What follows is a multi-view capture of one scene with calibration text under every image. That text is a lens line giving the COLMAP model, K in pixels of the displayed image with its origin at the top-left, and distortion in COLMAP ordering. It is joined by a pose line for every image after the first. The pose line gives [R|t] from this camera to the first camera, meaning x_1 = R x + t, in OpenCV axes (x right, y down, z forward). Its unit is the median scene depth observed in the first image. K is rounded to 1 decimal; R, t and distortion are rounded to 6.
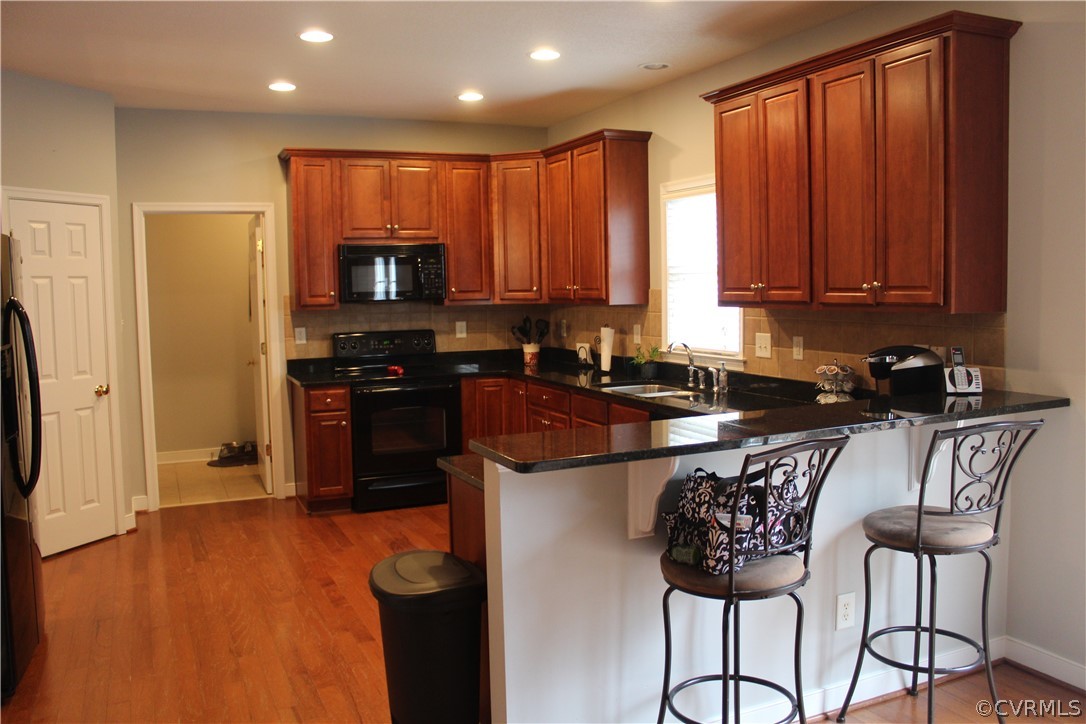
lens RADIAL K [[914.0, 0, 543.0], [0, 914.0, 362.0], [0, 0, 1]] dist [-0.173862, 0.174178]
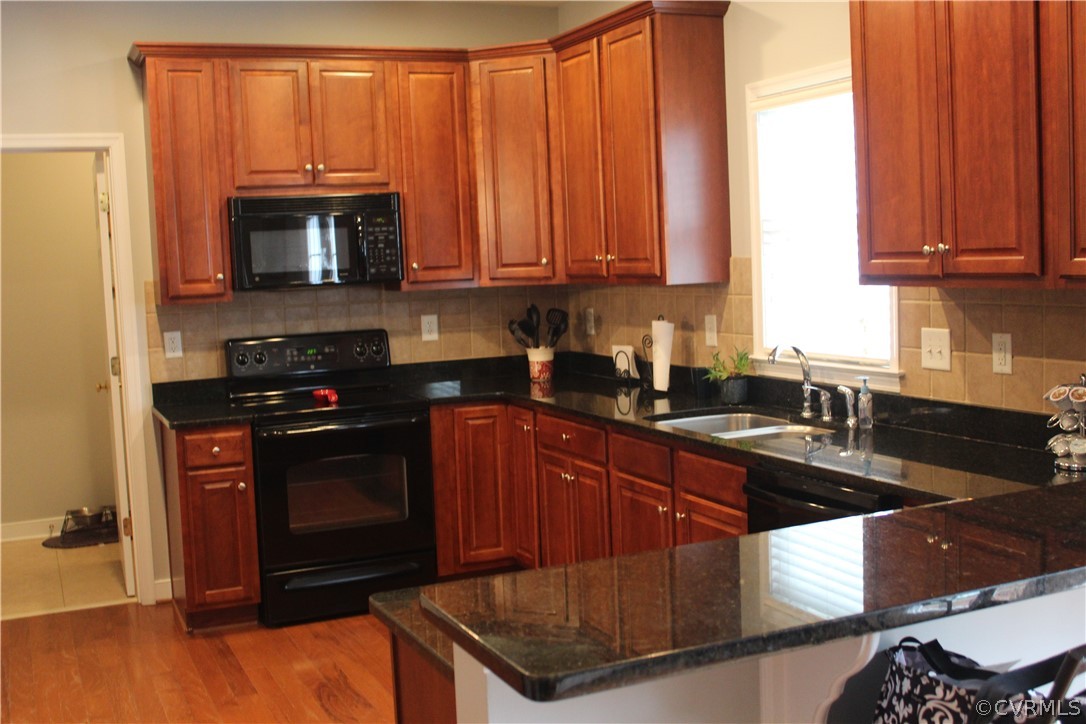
lens RADIAL K [[1232.8, 0, 543.0], [0, 1232.8, 362.0], [0, 0, 1]] dist [-0.097952, 0.017614]
pose [[0.999685, -0.023540, -0.008664, -0.004911], [0.023571, 0.999716, 0.003535, -0.016556], [0.008579, -0.003738, 0.999956, 0.181499]]
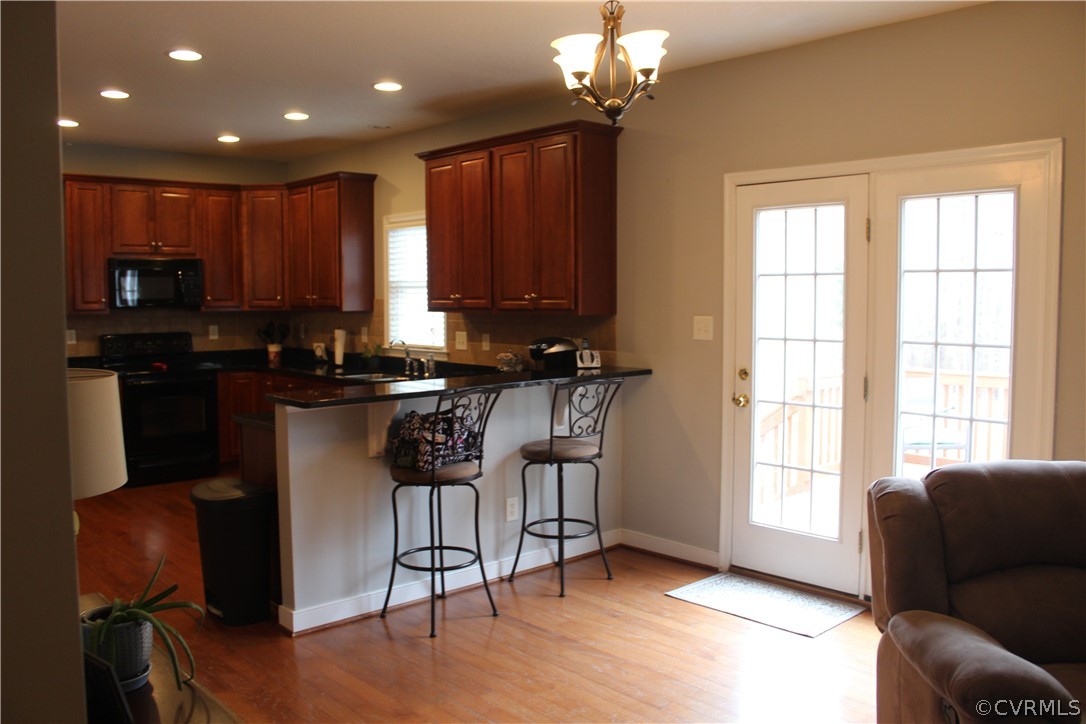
lens RADIAL K [[914.0, 0, 543.0], [0, 914.0, 362.0], [0, 0, 1]] dist [-0.173862, 0.174178]
pose [[0.952953, -0.007480, 0.303026, -0.045803], [0.011357, 0.999875, -0.011034, 0.026003], [-0.302905, 0.013956, 0.952918, -0.289875]]
